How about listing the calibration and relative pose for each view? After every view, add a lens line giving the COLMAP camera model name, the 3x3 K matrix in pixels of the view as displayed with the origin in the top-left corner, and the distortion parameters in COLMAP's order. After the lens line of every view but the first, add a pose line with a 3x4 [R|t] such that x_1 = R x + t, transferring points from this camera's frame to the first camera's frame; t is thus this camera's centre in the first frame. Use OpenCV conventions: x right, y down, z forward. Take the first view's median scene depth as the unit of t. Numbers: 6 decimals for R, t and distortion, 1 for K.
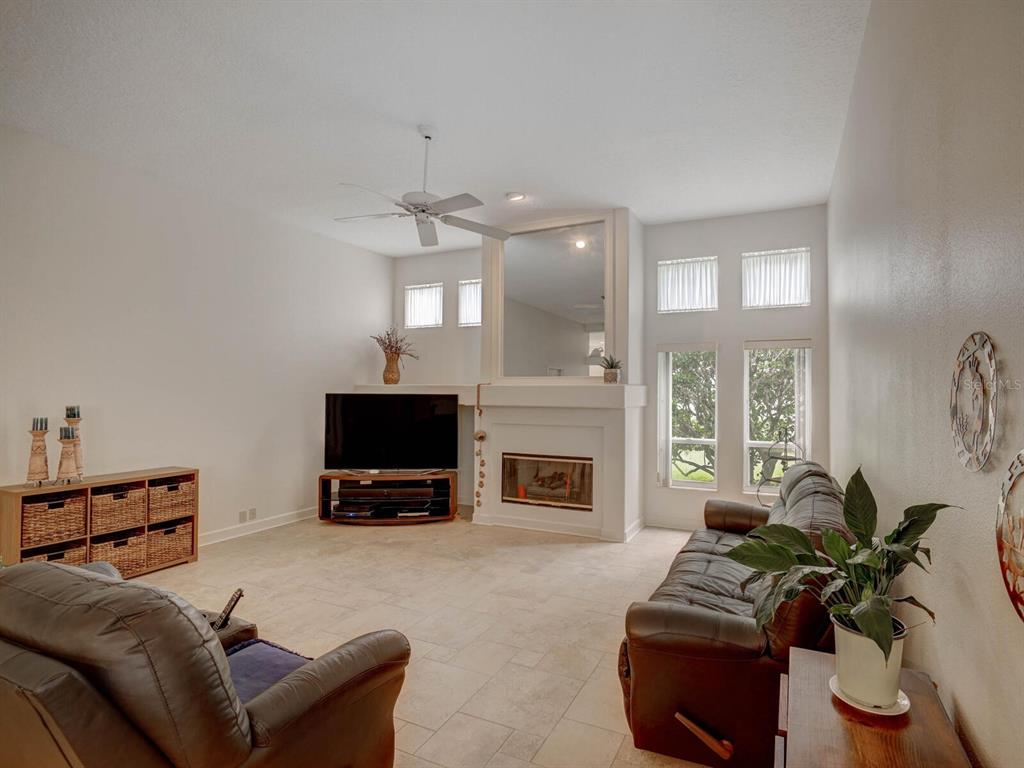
lens RADIAL K [[494.3, 0, 570.8], [0, 494.3, 385.6], [0, 0, 1]] dist [-0.018751, 0.004305]
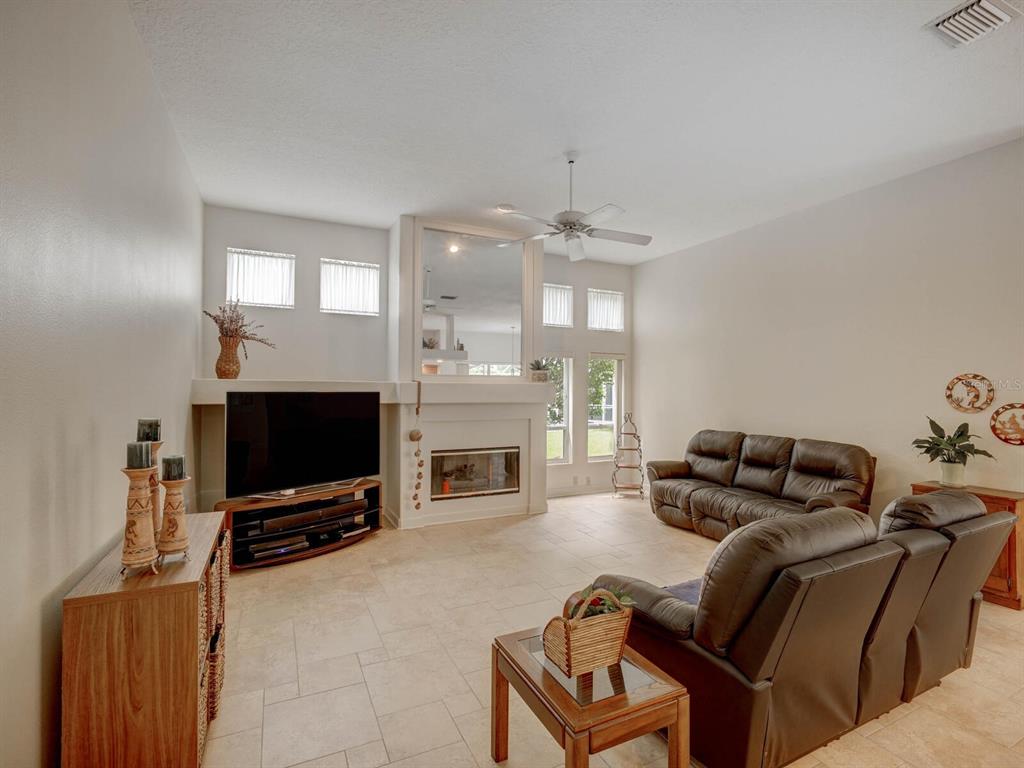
lens RADIAL K [[503.8, 0, 509.9], [0, 503.8, 384.0], [0, 0, 1]] dist [-0.022596, 0.007068]
pose [[0.649776, 0.006930, 0.760094, -0.801998], [-0.011269, 0.999936, 0.000517, 0.000116], [-0.760042, -0.008901, 0.649813, 0.230828]]
